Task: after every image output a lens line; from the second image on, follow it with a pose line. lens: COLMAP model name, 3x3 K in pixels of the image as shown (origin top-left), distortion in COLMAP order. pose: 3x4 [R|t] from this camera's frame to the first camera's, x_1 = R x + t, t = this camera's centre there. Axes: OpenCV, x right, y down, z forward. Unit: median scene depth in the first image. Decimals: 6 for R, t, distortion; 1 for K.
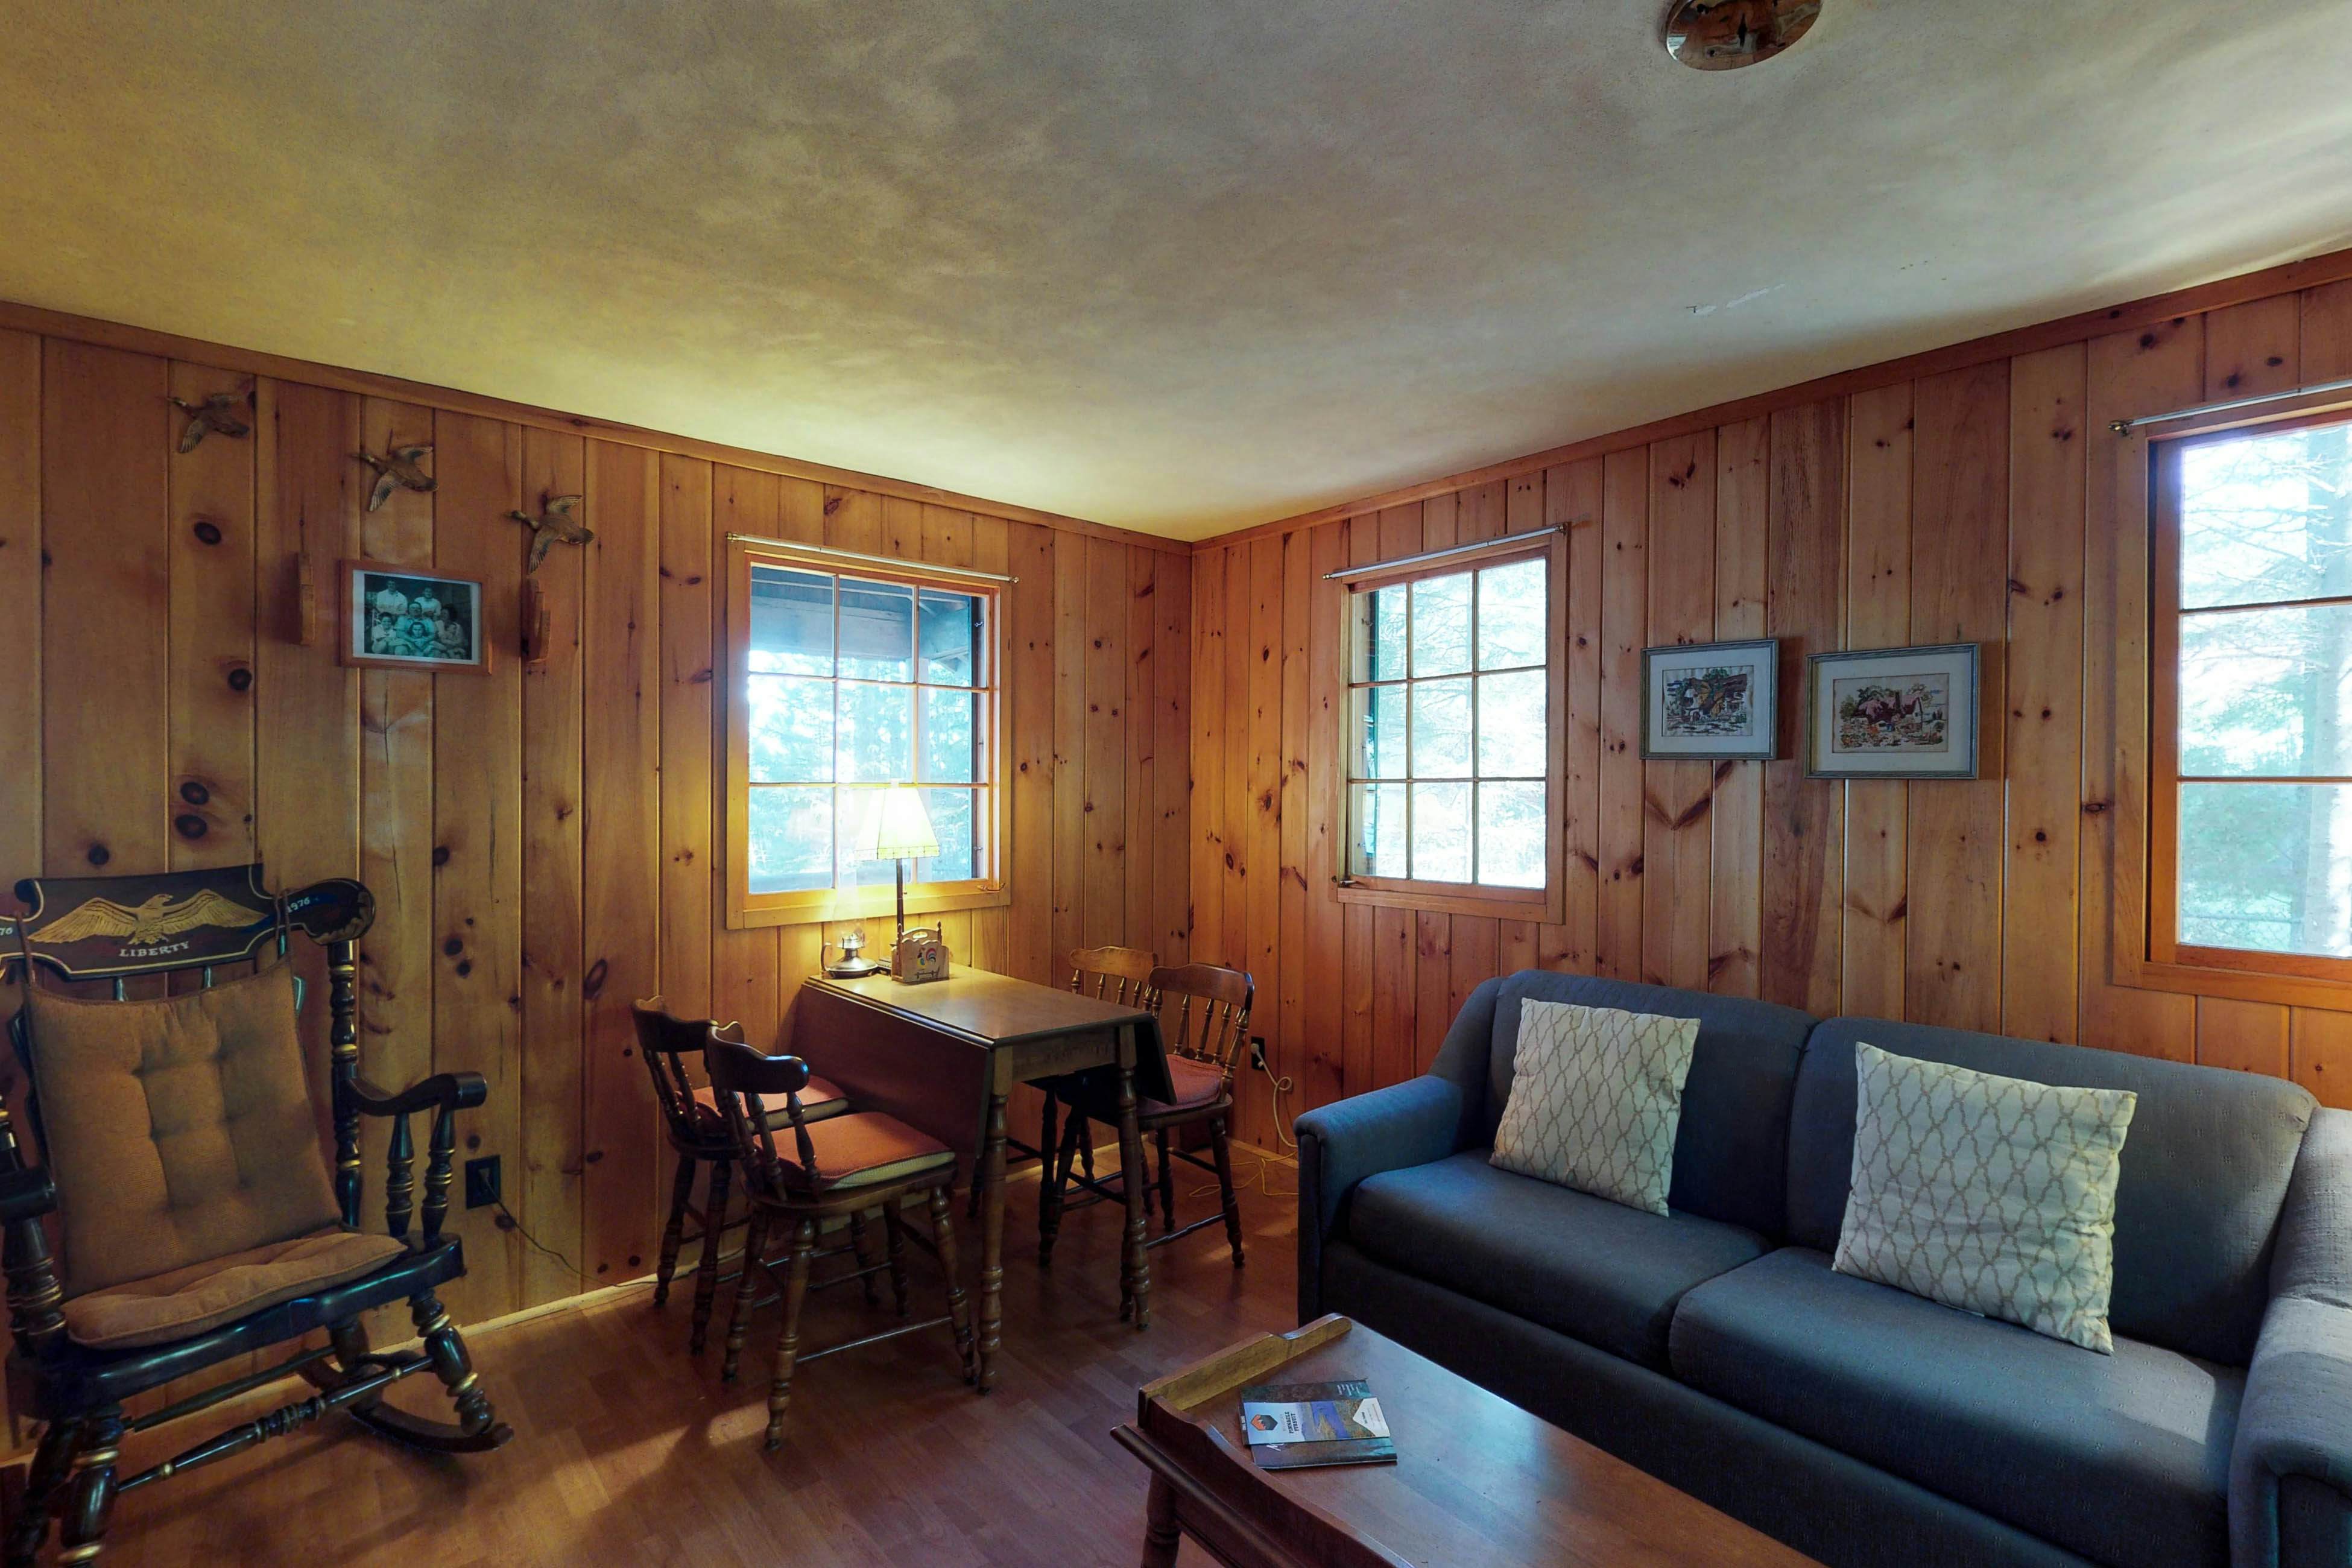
lens RADIAL K [[1058.7, 0, 1275.1], [0, 1058.7, 788.5], [0, 0, 1]] dist [-0.000350, -0.000025]
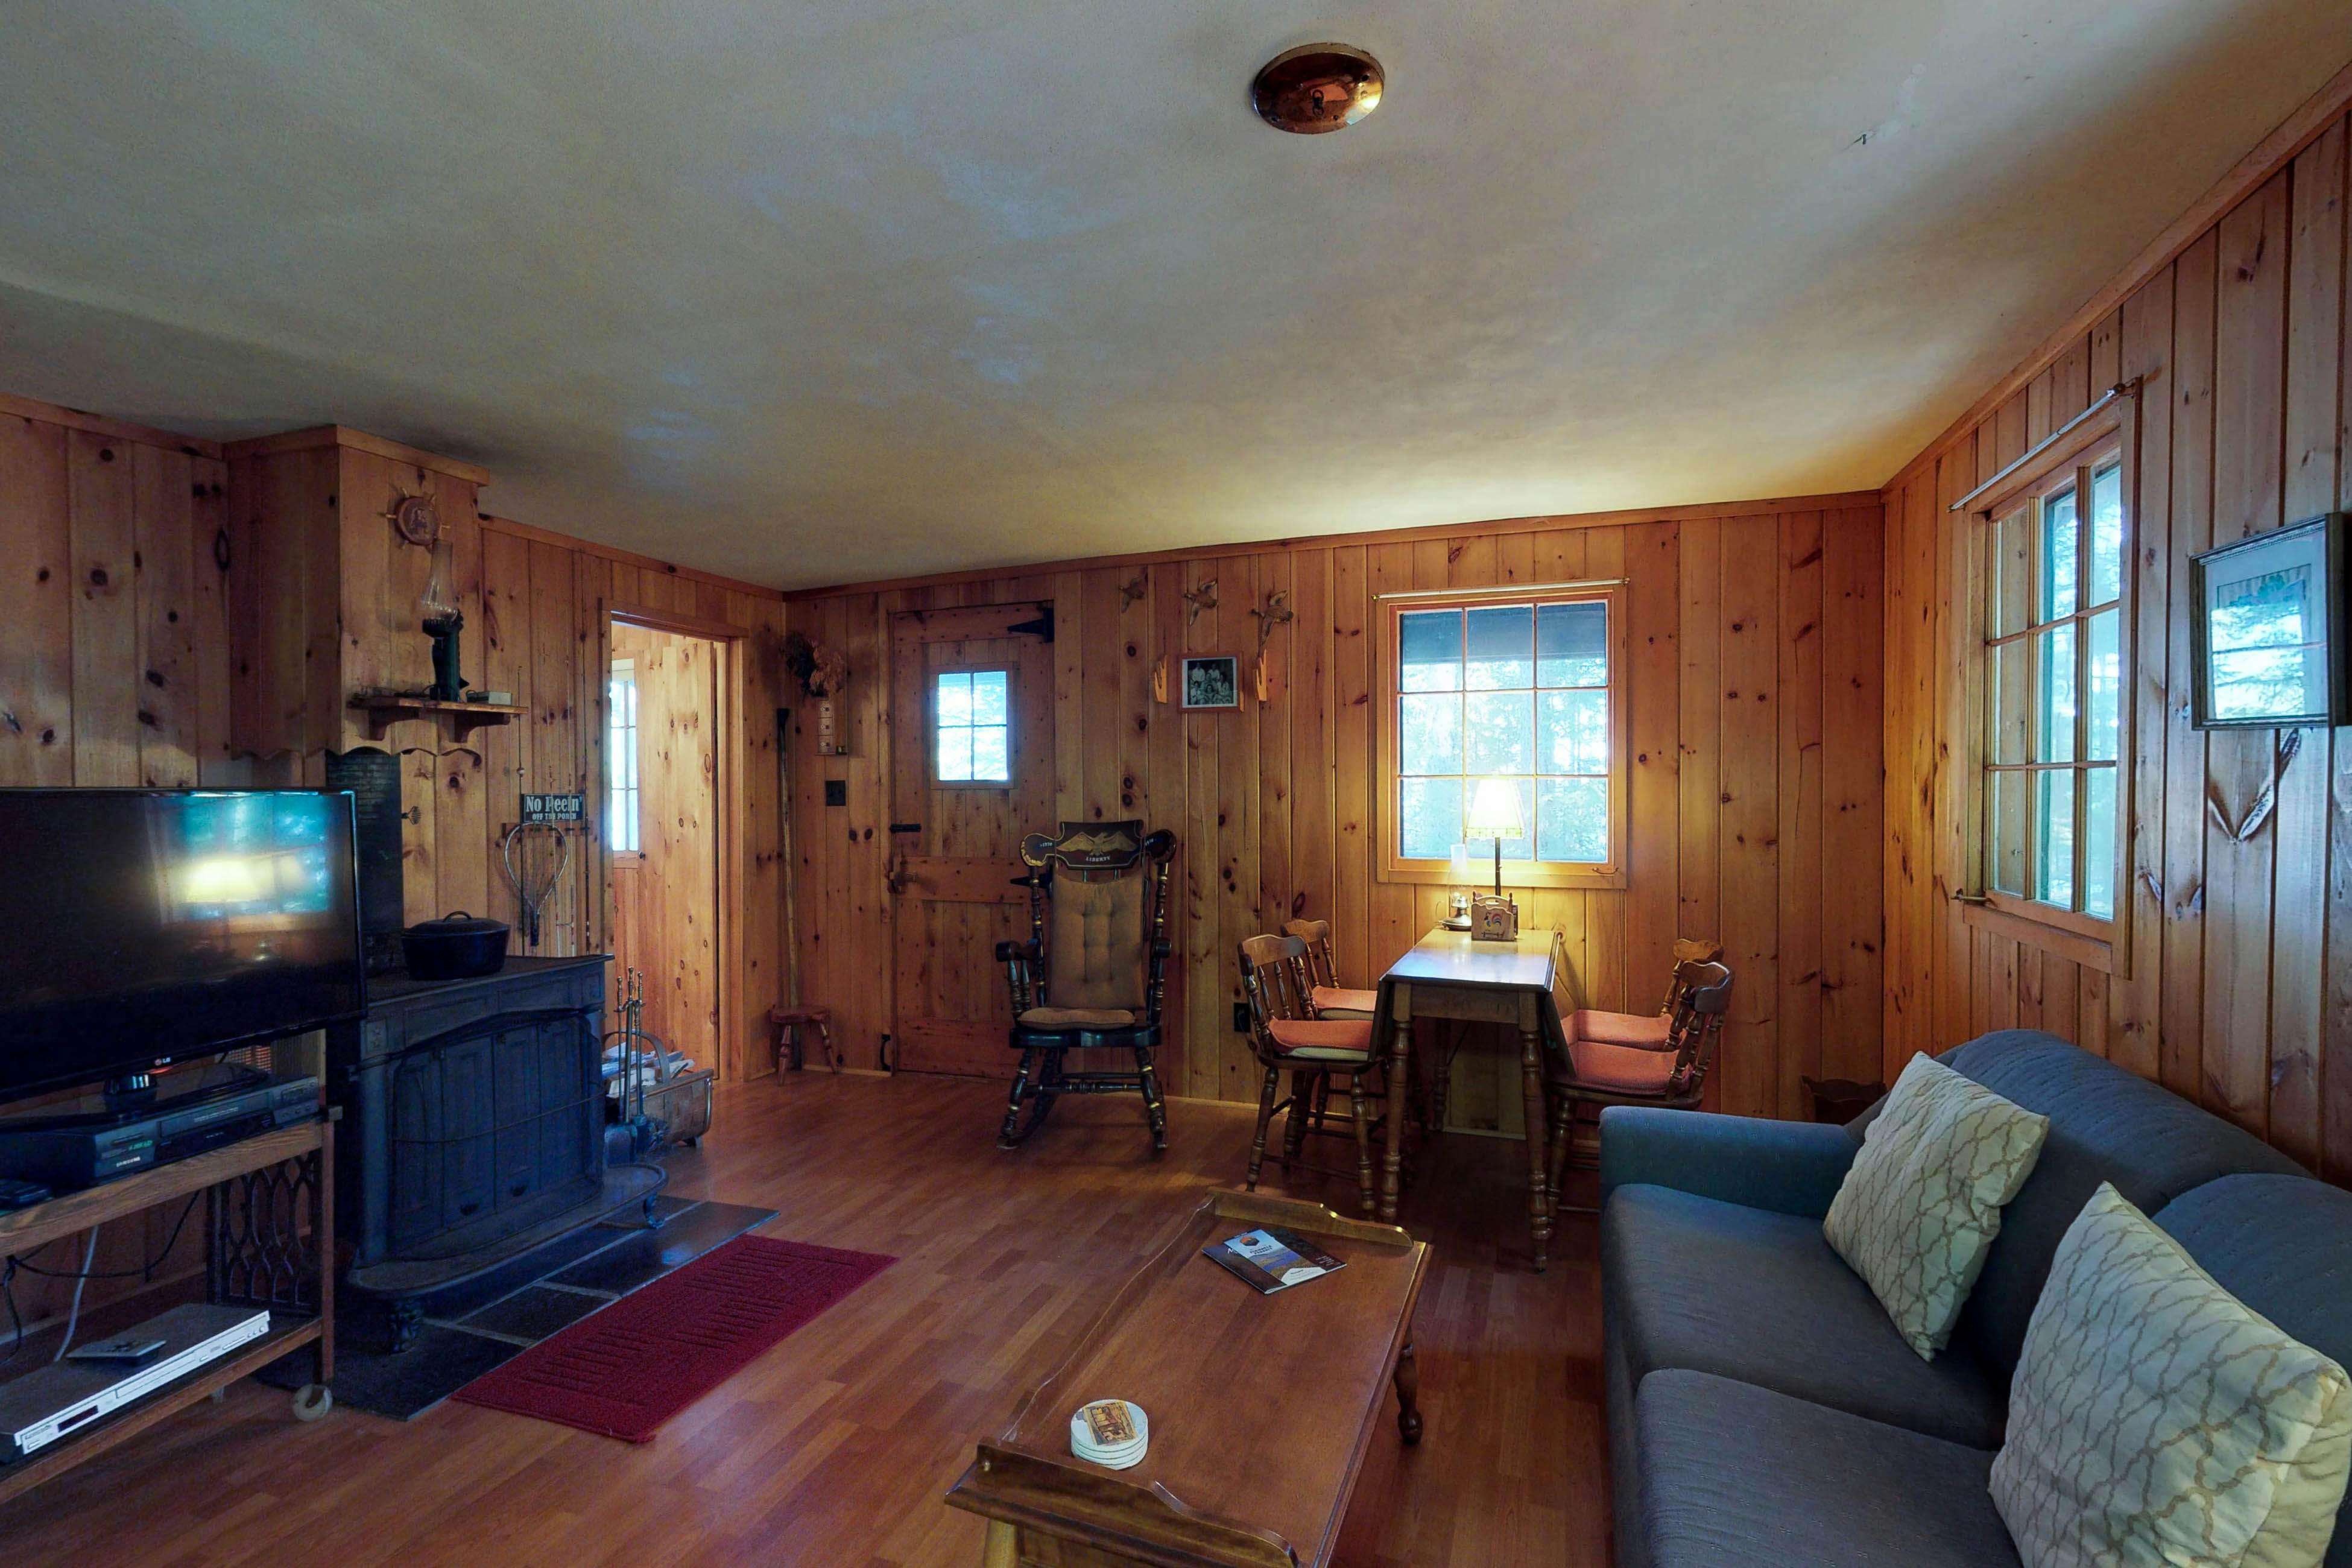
lens RADIAL K [[1061.4, 0, 1176.0], [0, 1061.4, 784.0], [0, 0, 1]] dist [-0.002677, -0.000423]
pose [[0.434750, 0.000951, -0.900551, 0.656820], [0.003113, 0.999992, 0.002559, 0.001168], [0.900546, -0.003916, 0.434744, 0.175911]]
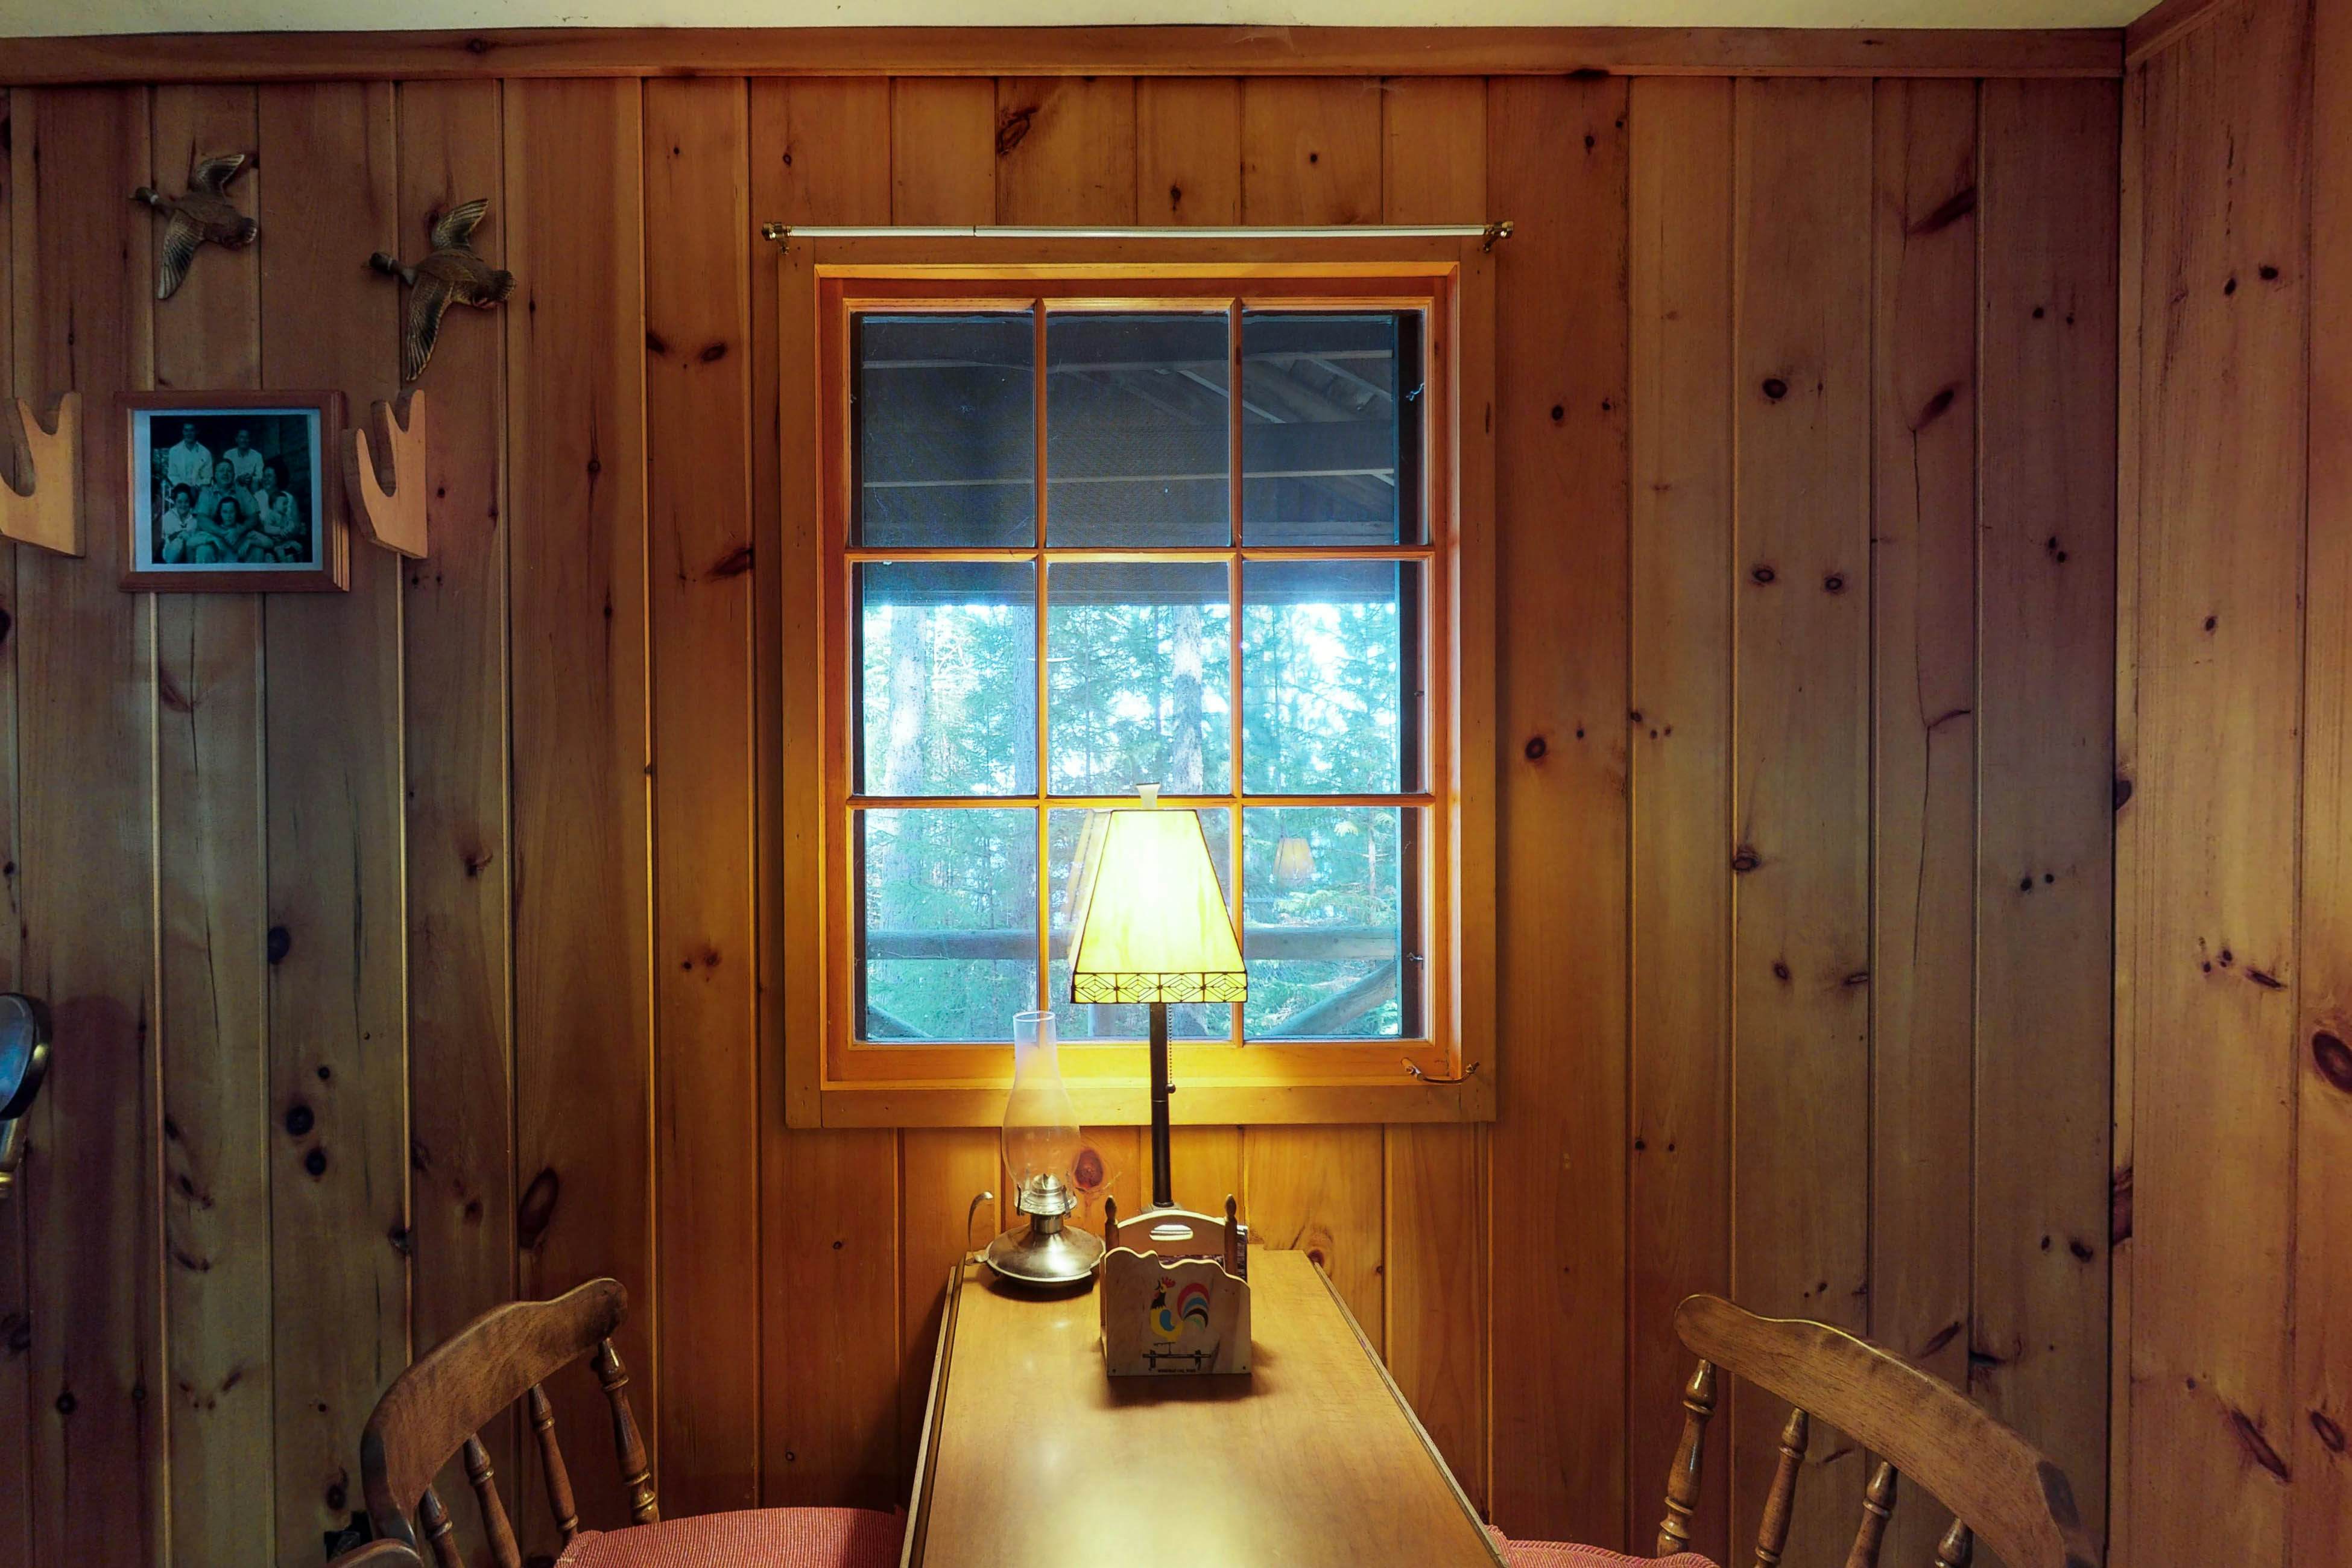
lens RADIAL K [[1066.7, 0, 1060.1], [0, 1066.7, 788.2], [0, 0, 1]] dist [0.000634, 0.000090]
pose [[0.725596, -0.001096, -0.688120, -0.134326], [0.005966, 0.999971, 0.004698, -0.012056], [0.688095, -0.007514, 0.725582, 0.809813]]
